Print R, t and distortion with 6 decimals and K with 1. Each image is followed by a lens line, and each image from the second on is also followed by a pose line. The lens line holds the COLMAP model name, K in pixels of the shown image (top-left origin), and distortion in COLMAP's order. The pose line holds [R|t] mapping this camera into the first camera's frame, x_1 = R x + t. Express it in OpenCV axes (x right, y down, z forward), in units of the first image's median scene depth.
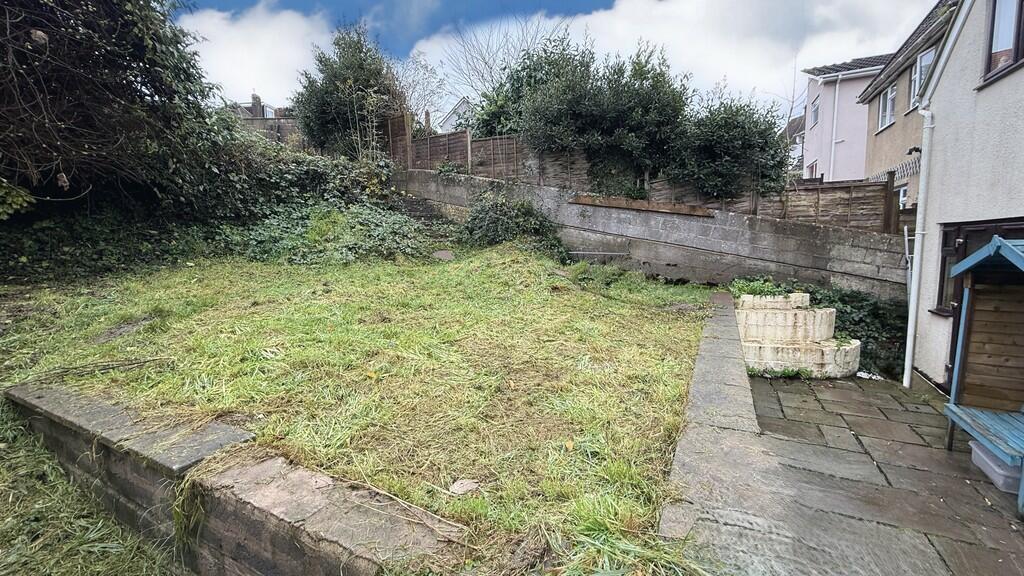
lens RADIAL K [[405.1, 0, 512.5], [0, 405.1, 289.1], [0, 0, 1]] dist [0.000613, 0.000009]
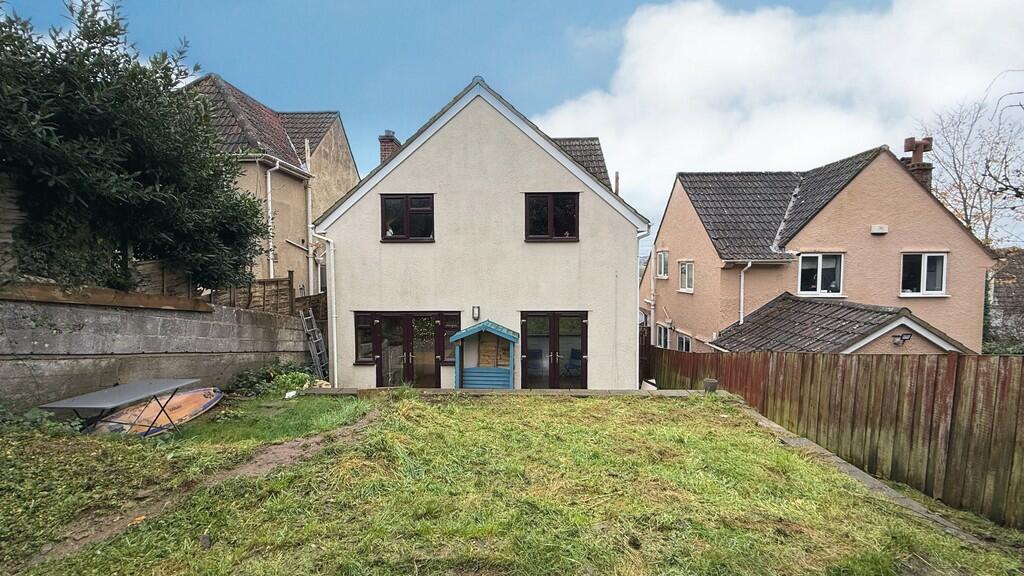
lens RADIAL K [[405.1, 0, 512.3], [0, 405.1, 295.0], [0, 0, 1]] dist [0.000613, 0.000009]
pose [[-0.419651, -0.043258, 0.906654, -0.494110], [0.104484, 0.989922, 0.095592, -0.221036], [-0.901652, 0.134846, -0.410902, 0.760138]]
